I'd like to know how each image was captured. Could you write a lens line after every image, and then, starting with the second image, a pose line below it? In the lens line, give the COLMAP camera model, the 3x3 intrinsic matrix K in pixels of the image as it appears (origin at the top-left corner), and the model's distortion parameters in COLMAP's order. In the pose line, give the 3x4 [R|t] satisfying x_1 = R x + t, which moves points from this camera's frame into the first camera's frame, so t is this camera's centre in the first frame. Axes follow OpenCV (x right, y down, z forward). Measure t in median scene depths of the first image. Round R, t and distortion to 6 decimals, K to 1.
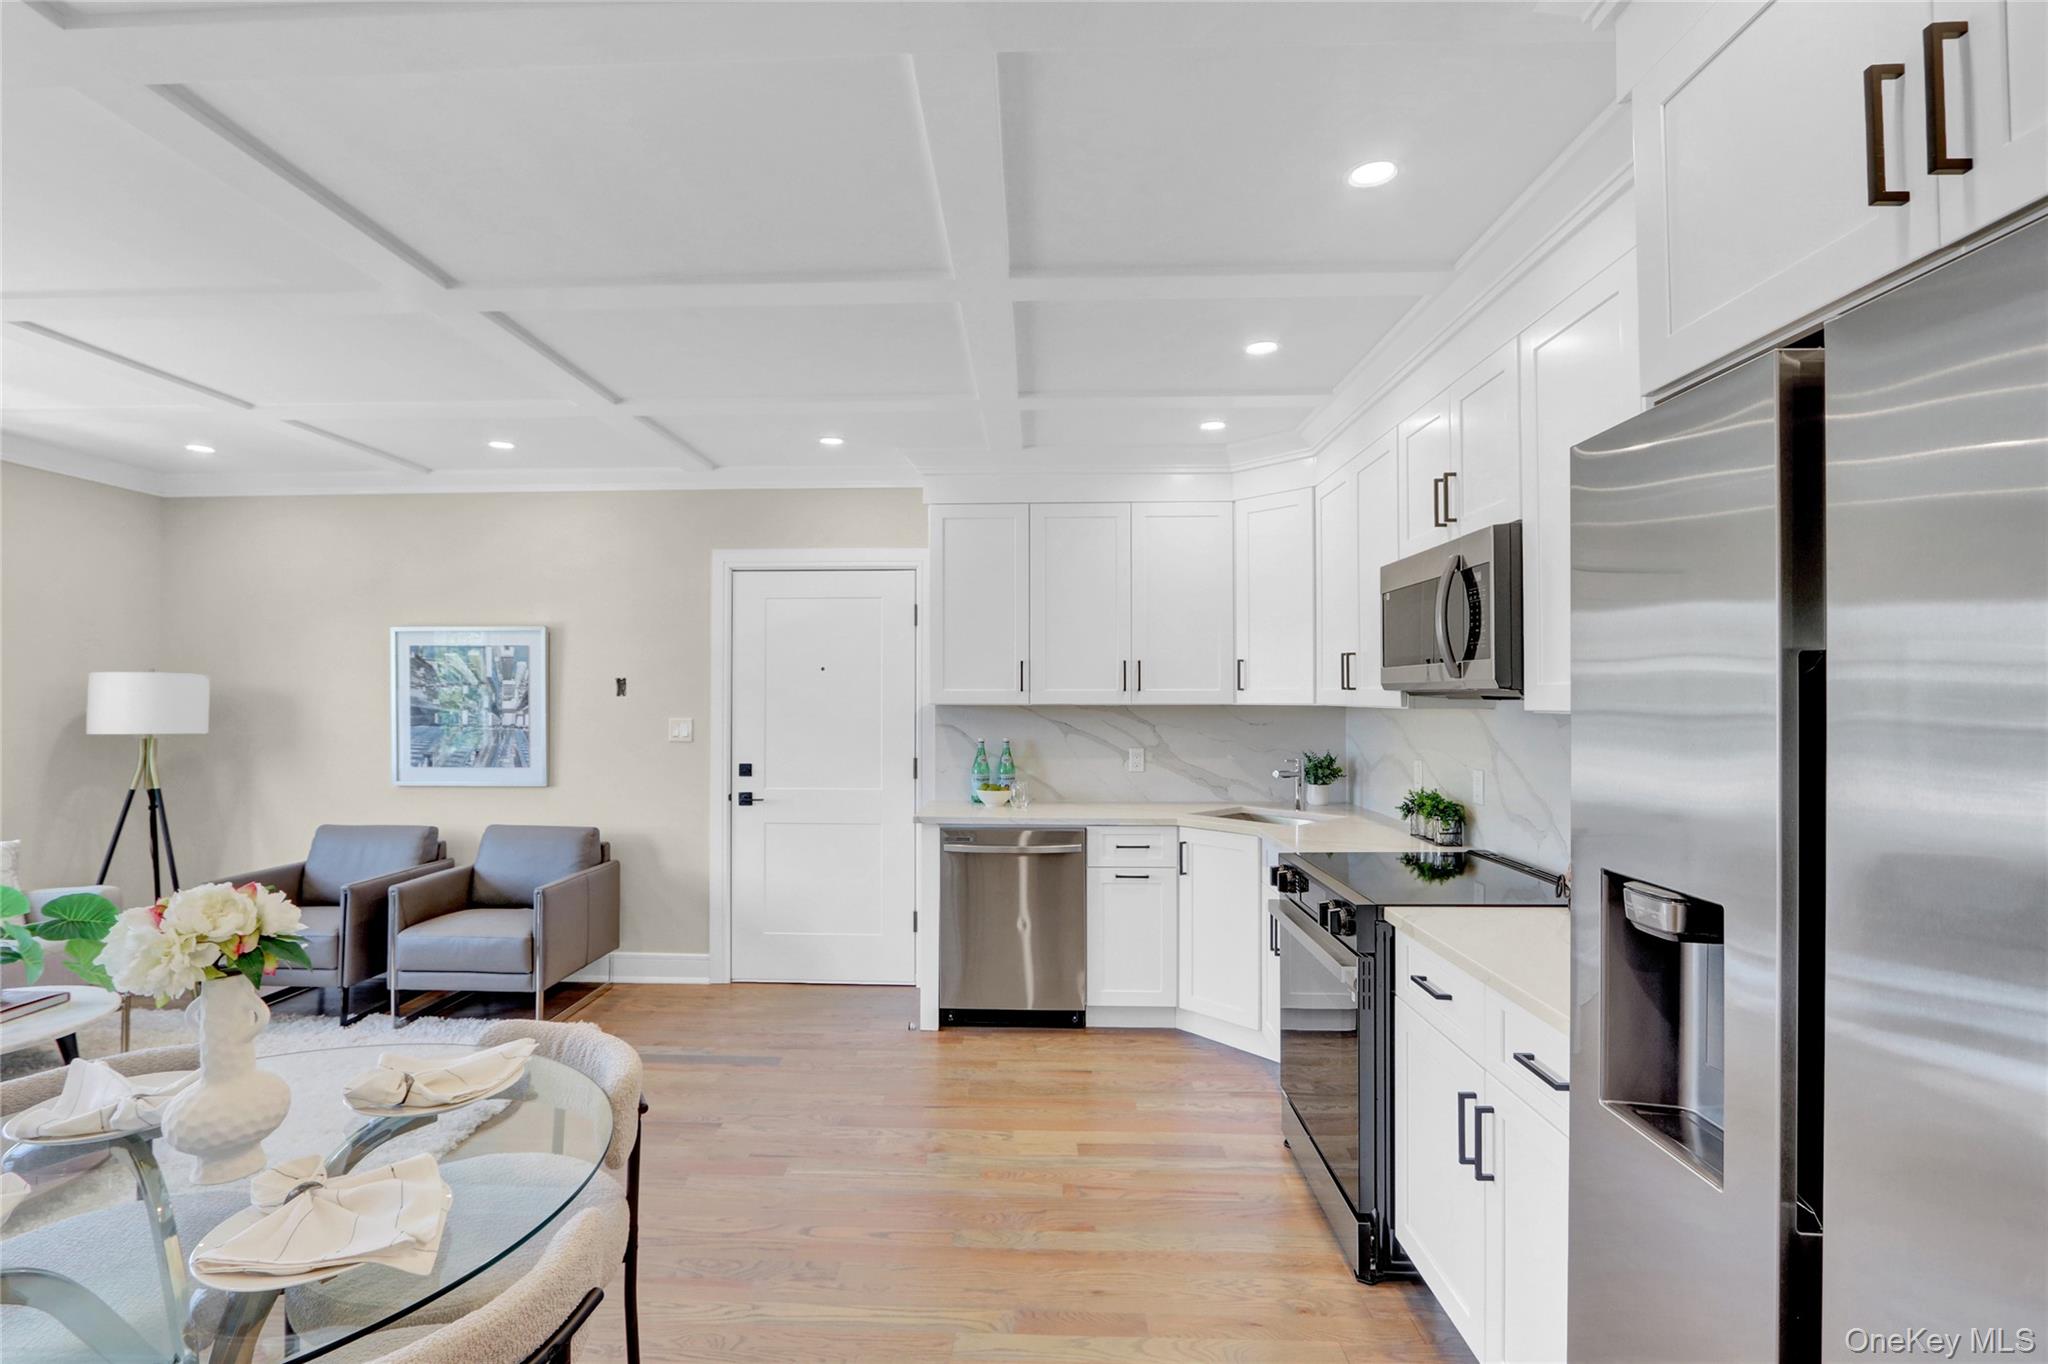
lens RADIAL K [[985.2, 0, 966.4], [0, 985.2, 680.4], [0, 0, 1]] dist [-0.016781, 0.004479]
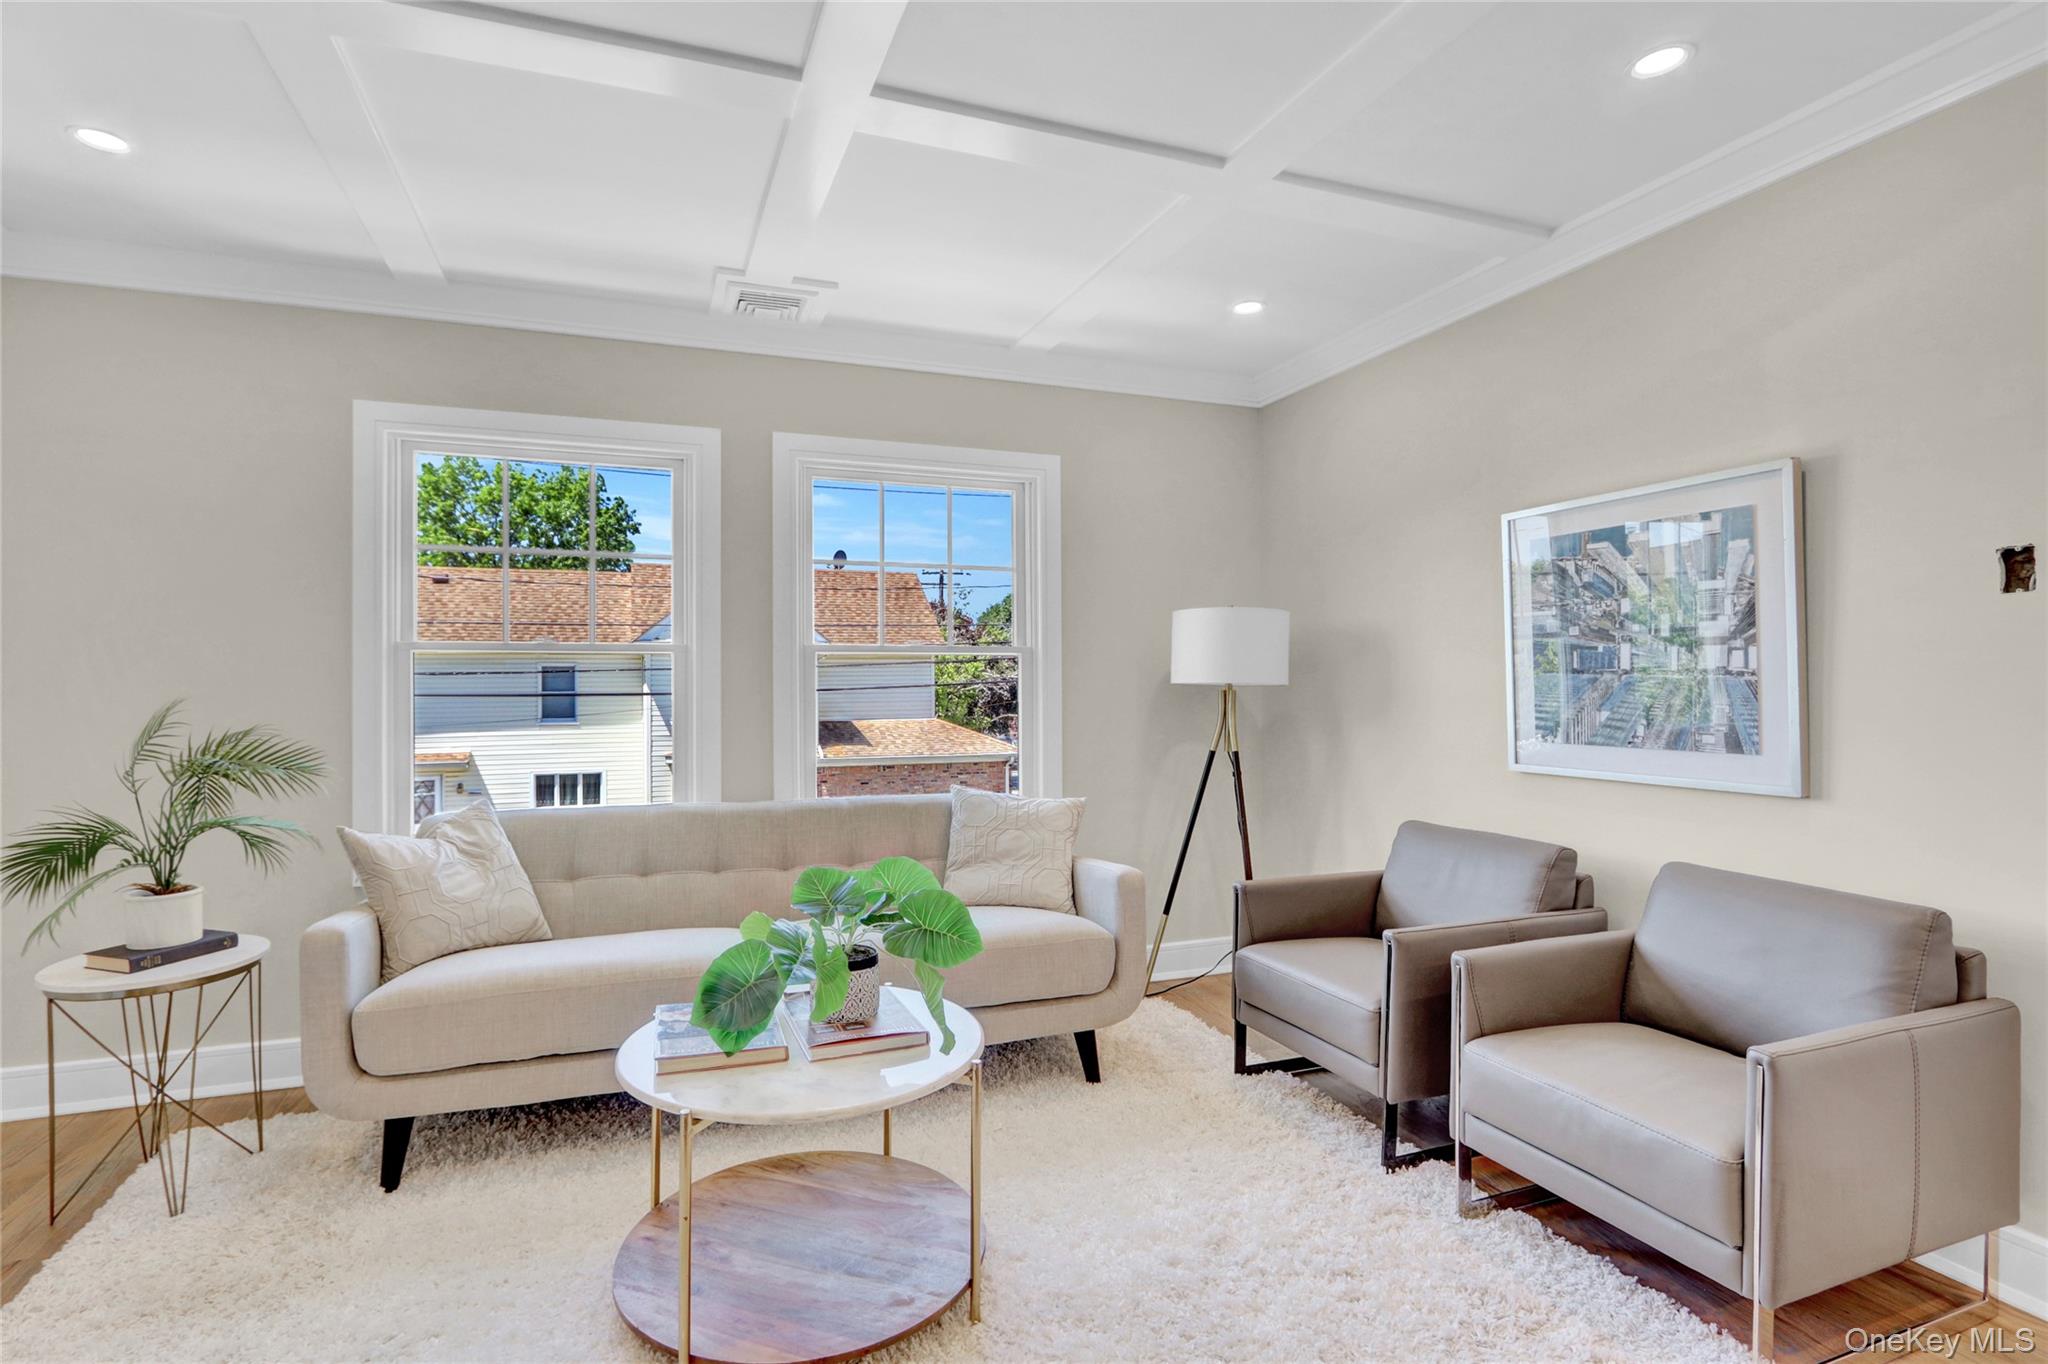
lens RADIAL K [[985.2, 0, 974.1], [0, 985.2, 674.6], [0, 0, 1]] dist [-0.016781, 0.004479]
pose [[0.417644, -0.008114, -0.908575, -0.175687], [0.016287, 0.999866, -0.001443, 0.045155], [0.908465, -0.014196, 0.417720, 0.465424]]
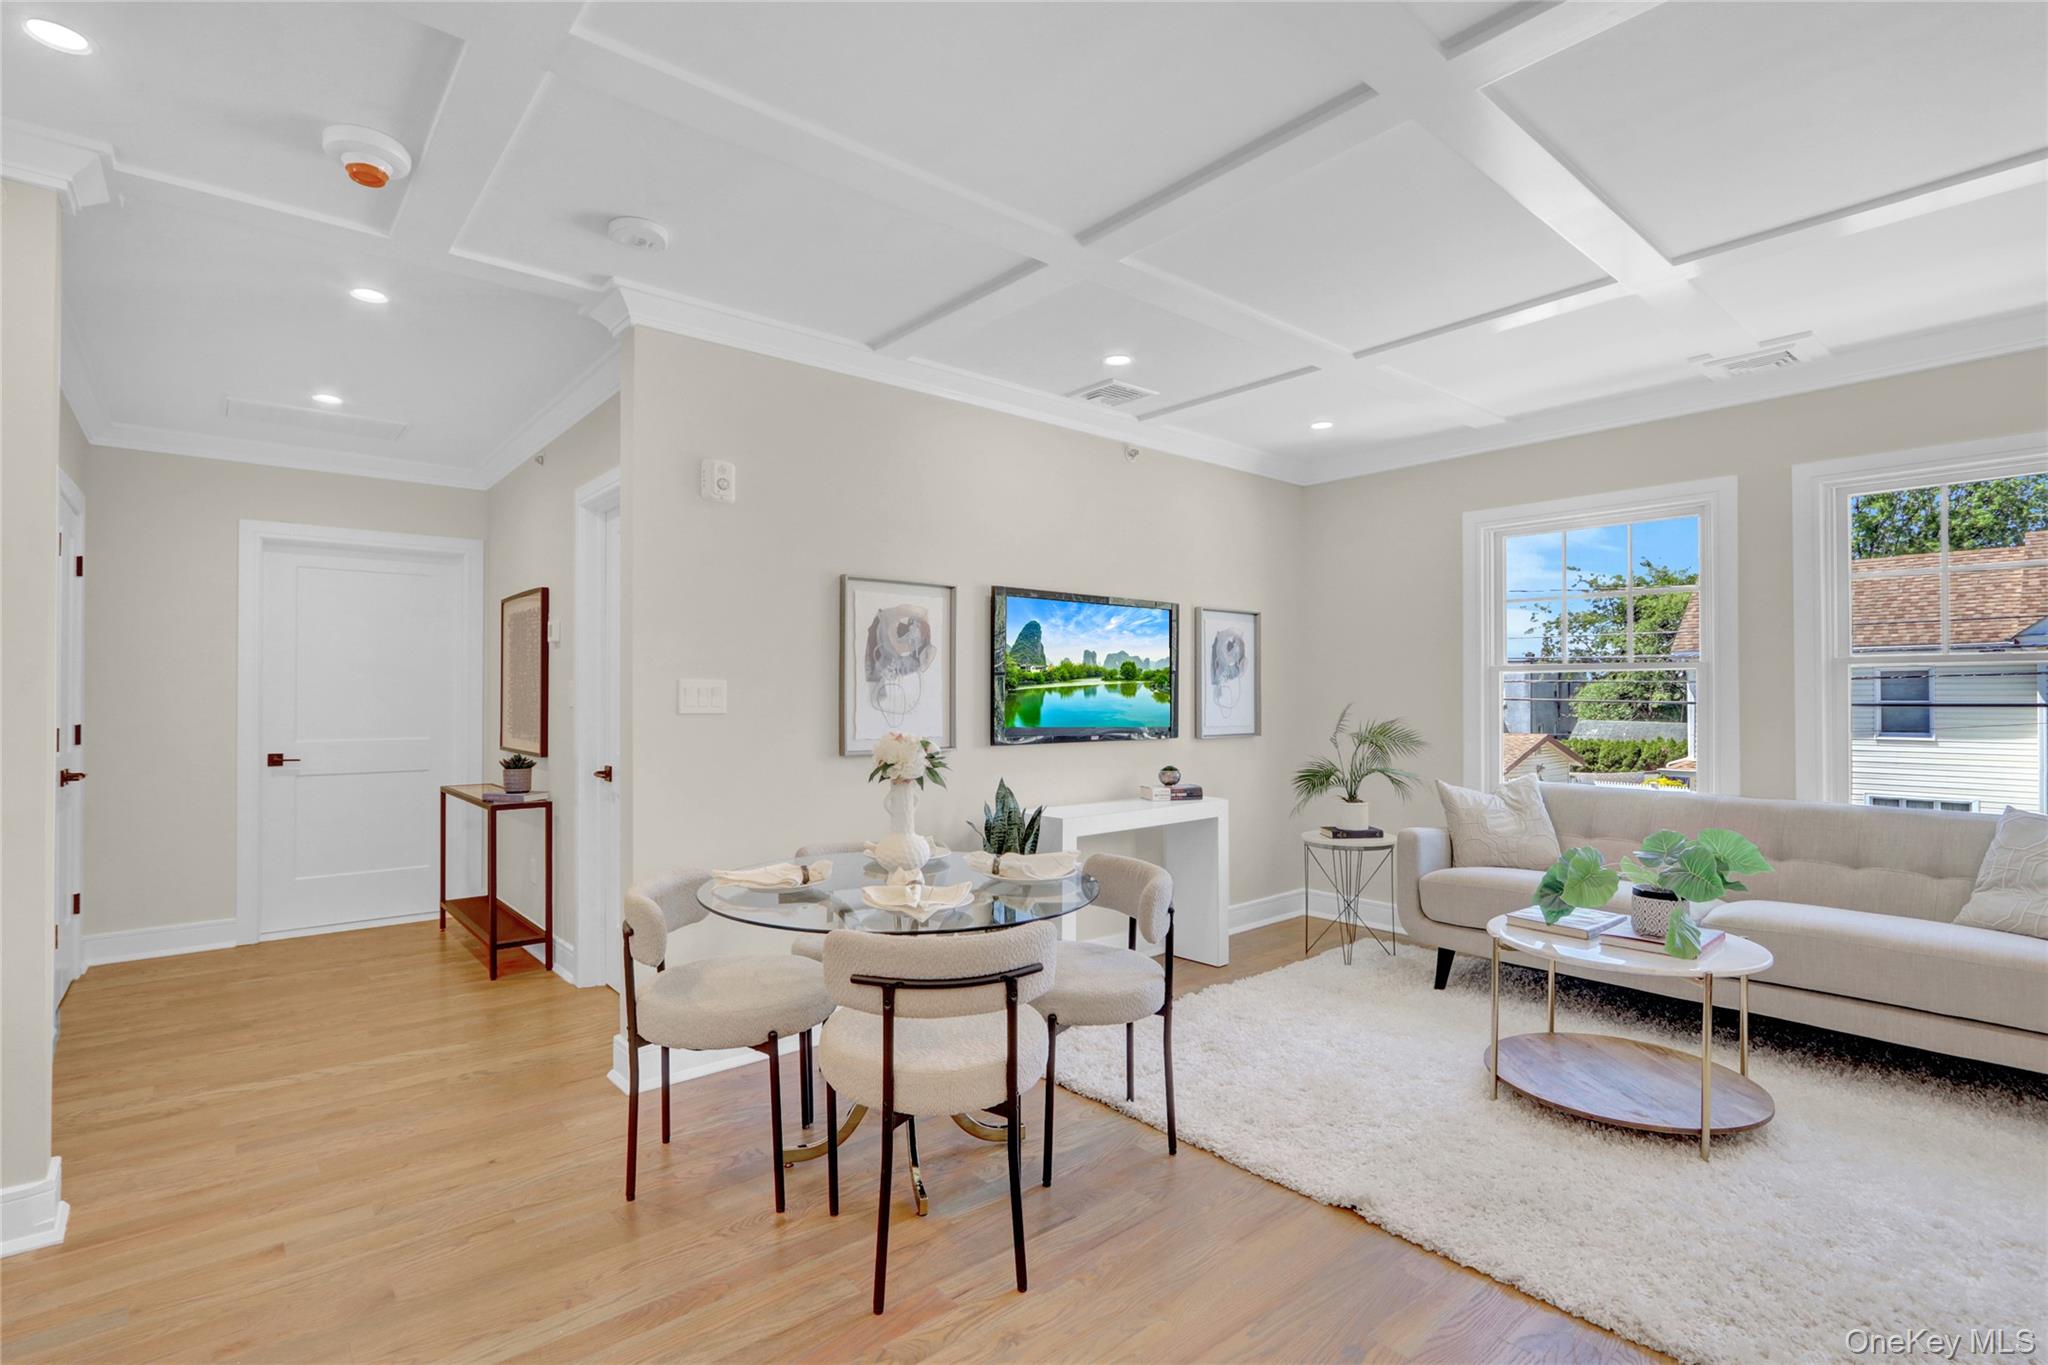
lens RADIAL K [[985.2, 0, 990.4], [0, 985.2, 678.2], [0, 0, 1]] dist [-0.016781, 0.004479]
pose [[-0.713338, -0.008087, -0.700773, 0.136952], [0.009147, 0.999741, -0.020849, 0.044997], [0.700760, -0.021282, -0.713079, 0.749806]]
